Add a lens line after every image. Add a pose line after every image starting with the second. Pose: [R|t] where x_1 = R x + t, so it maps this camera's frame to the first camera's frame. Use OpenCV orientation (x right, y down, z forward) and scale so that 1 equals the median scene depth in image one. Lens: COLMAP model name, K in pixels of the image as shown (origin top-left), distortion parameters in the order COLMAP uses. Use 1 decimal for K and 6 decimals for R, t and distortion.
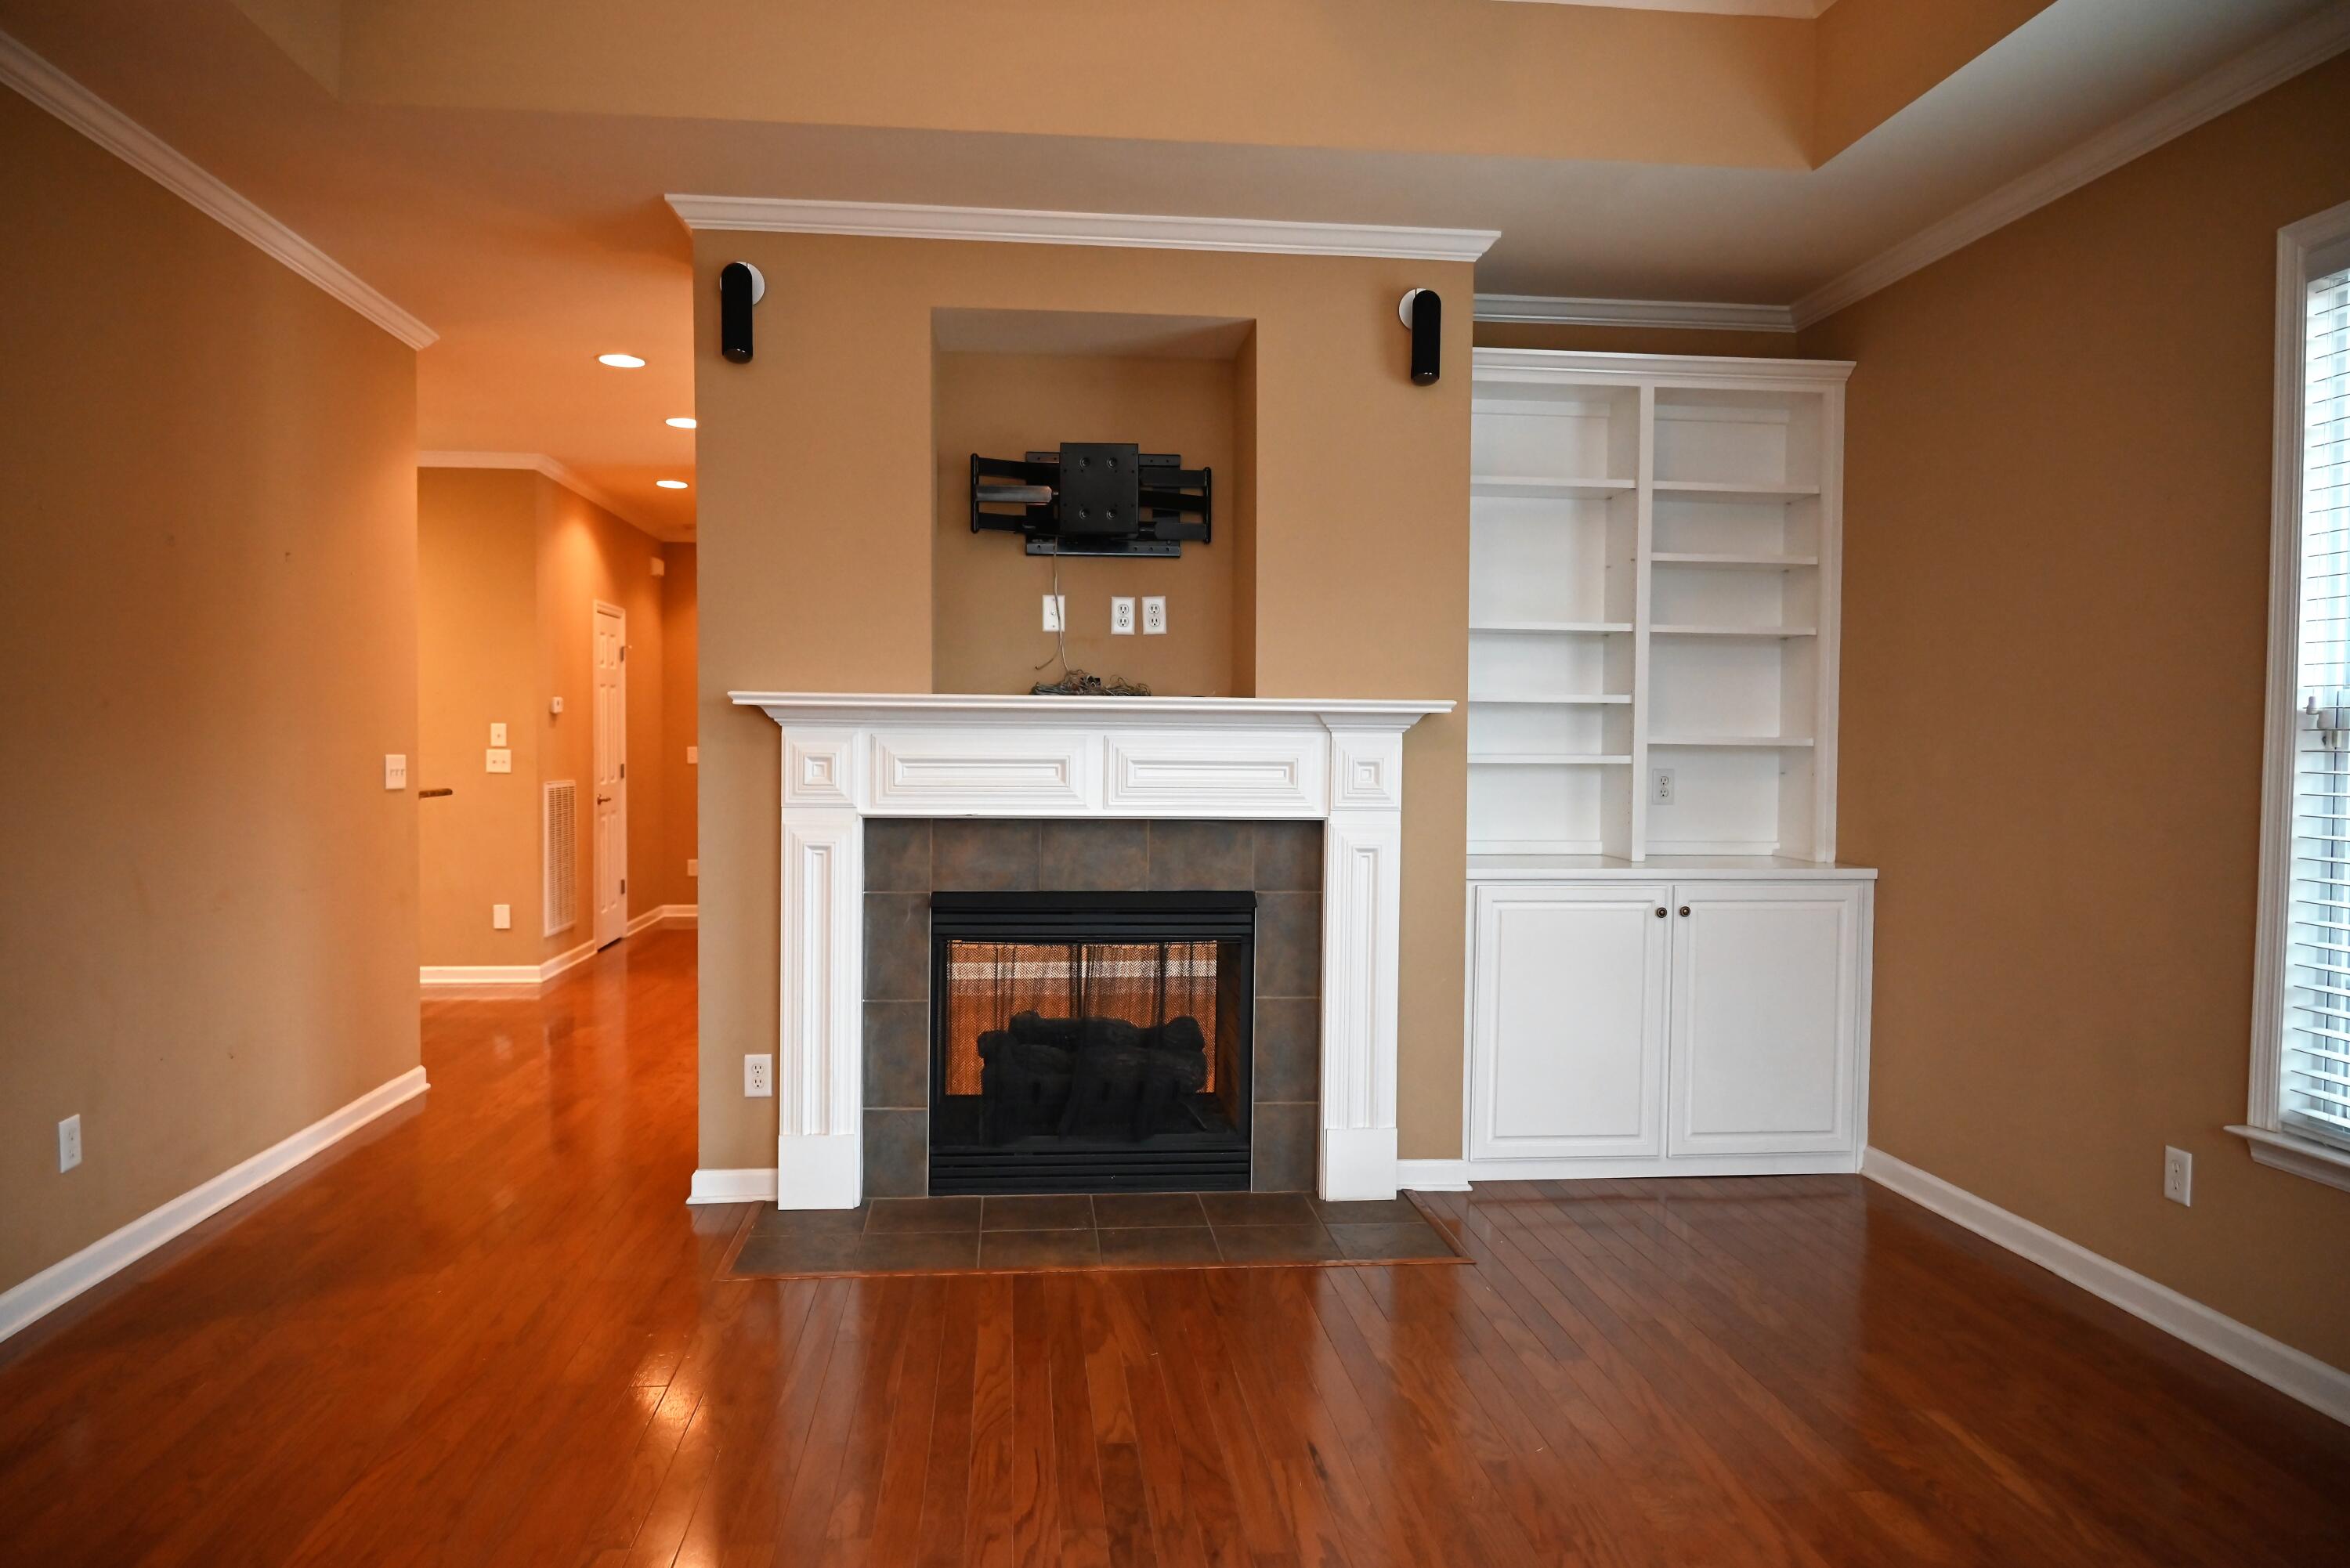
lens RADIAL K [[1540.6, 0, 1175.0], [0, 1540.6, 784.0], [0, 0, 1]] dist [-0.007167, 0.000470]
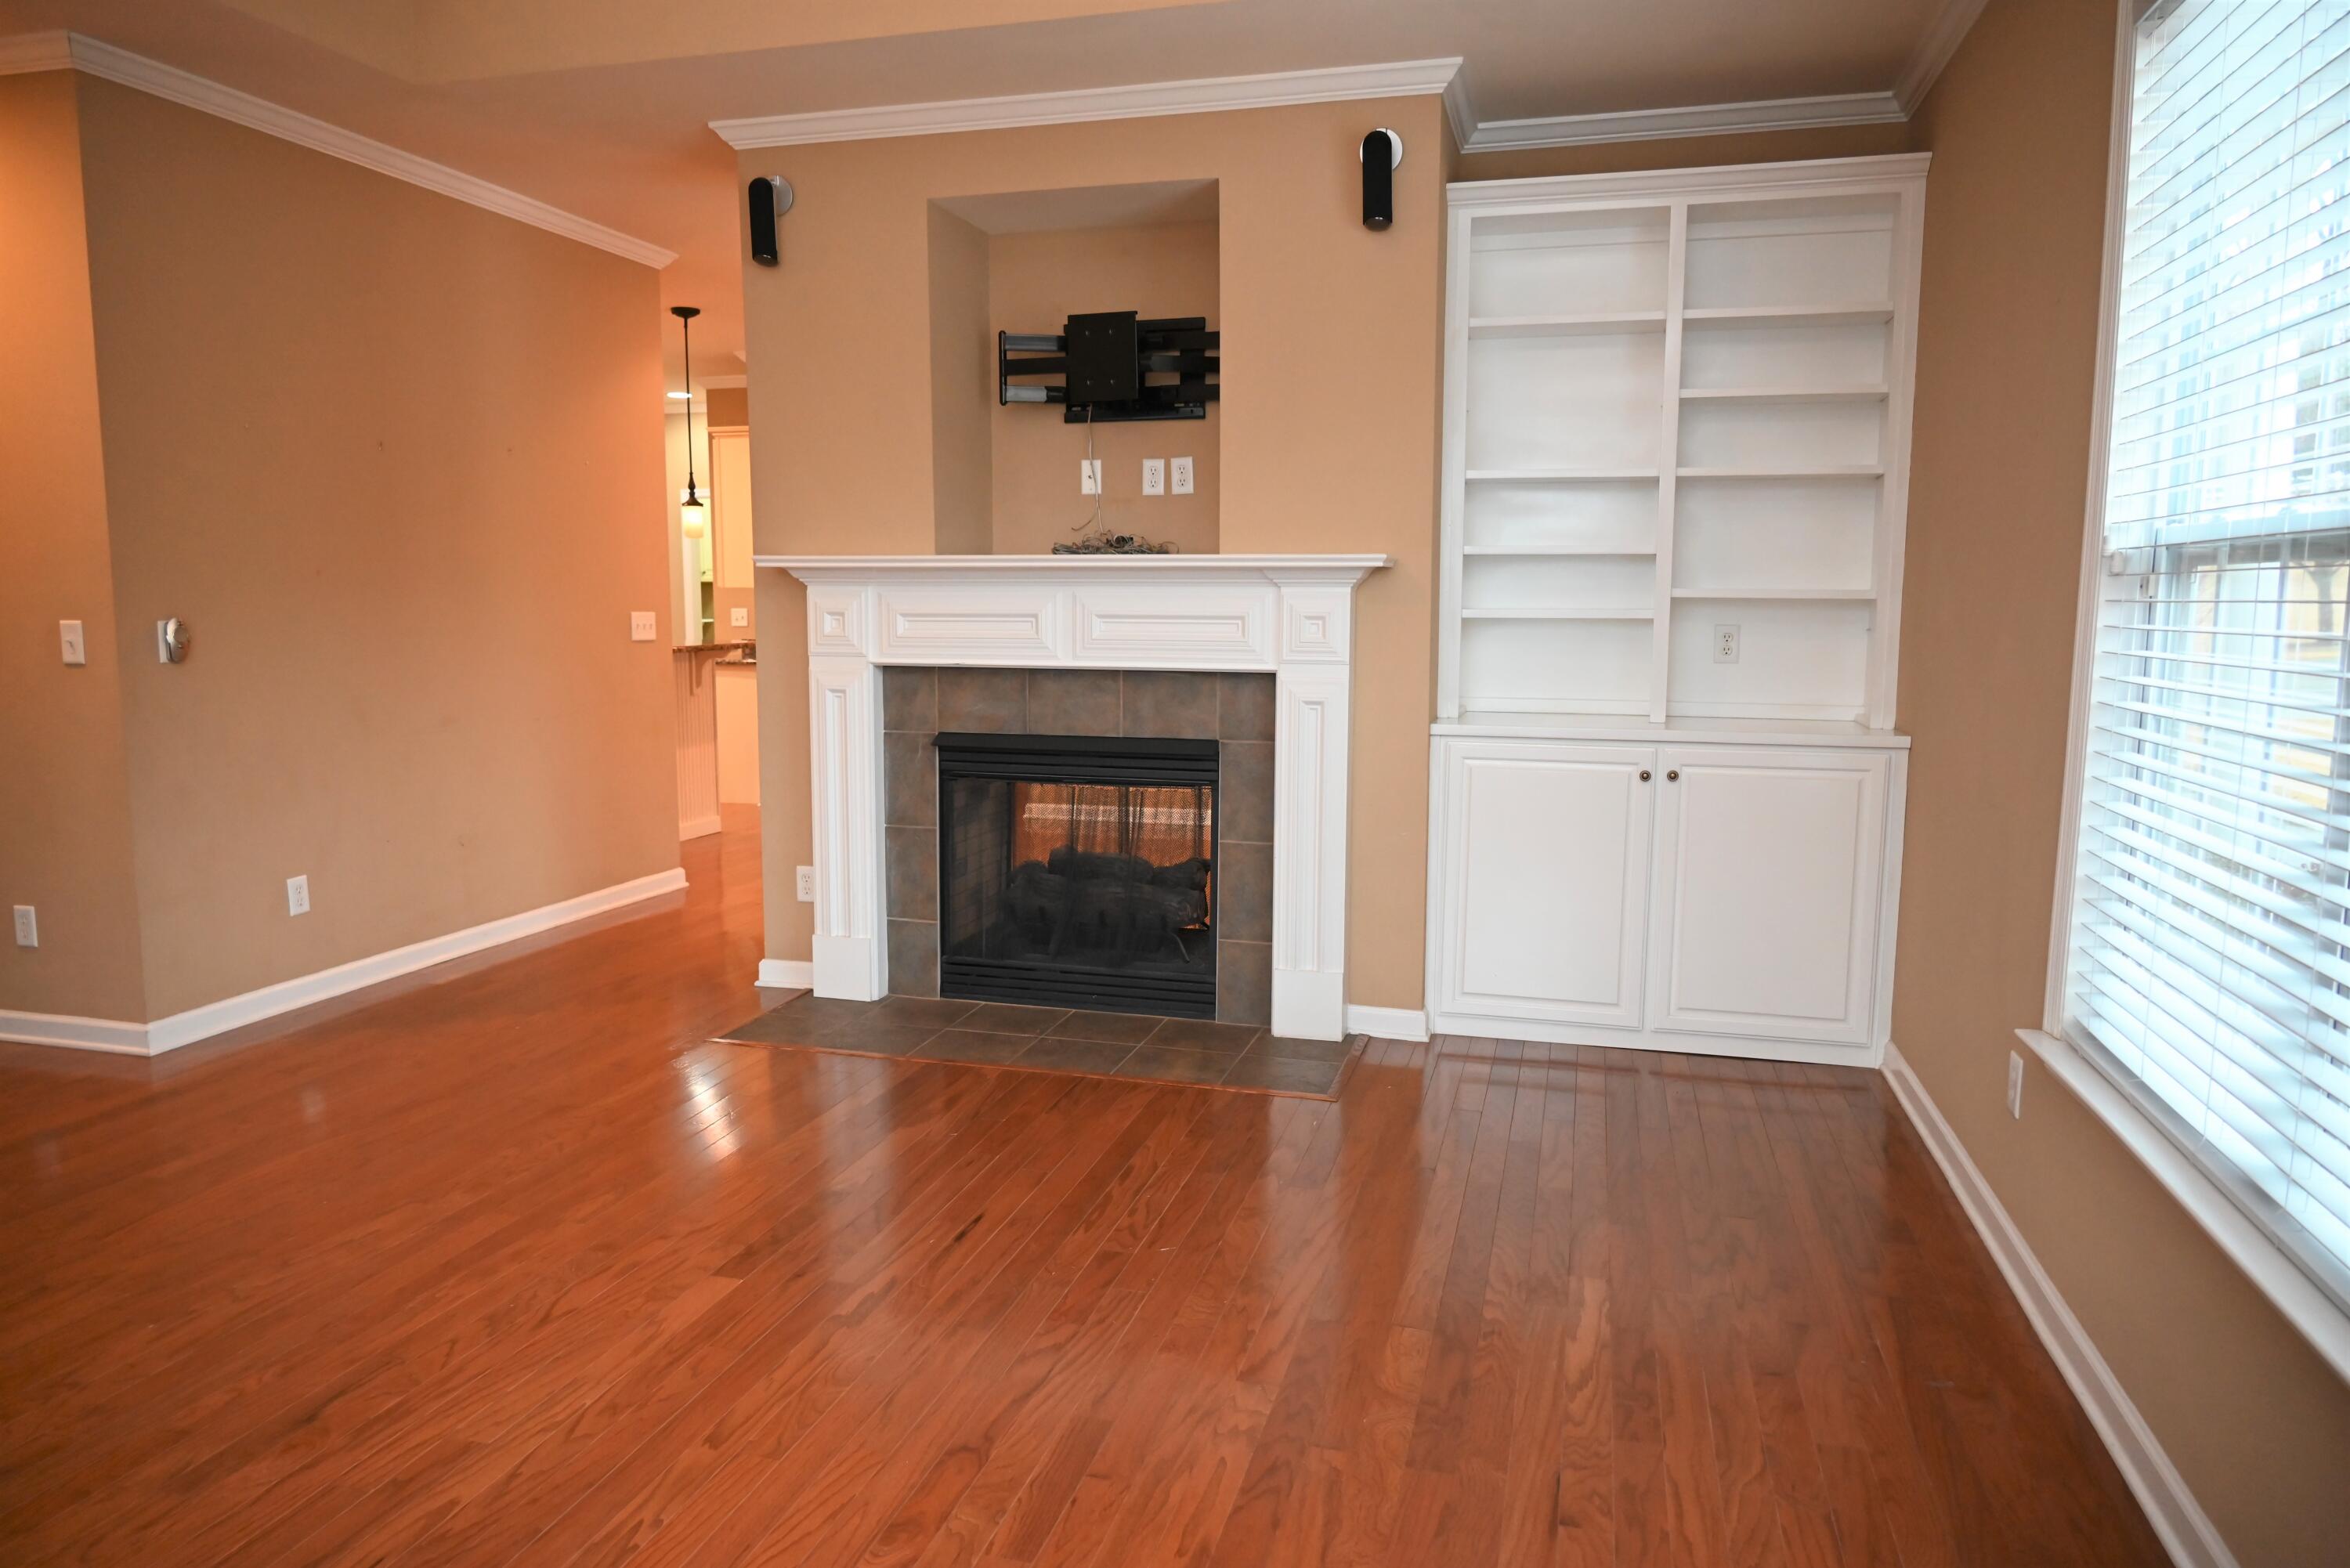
lens RADIAL K [[1540.6, 0, 1175.0], [0, 1540.6, 784.0], [0, 0, 1]] dist [-0.007167, 0.000470]
pose [[0.932200, 0.038599, -0.359879, 0.404885], [-0.006070, 0.995825, 0.091084, 0.003906], [0.361892, -0.082724, 0.928542, 0.013054]]
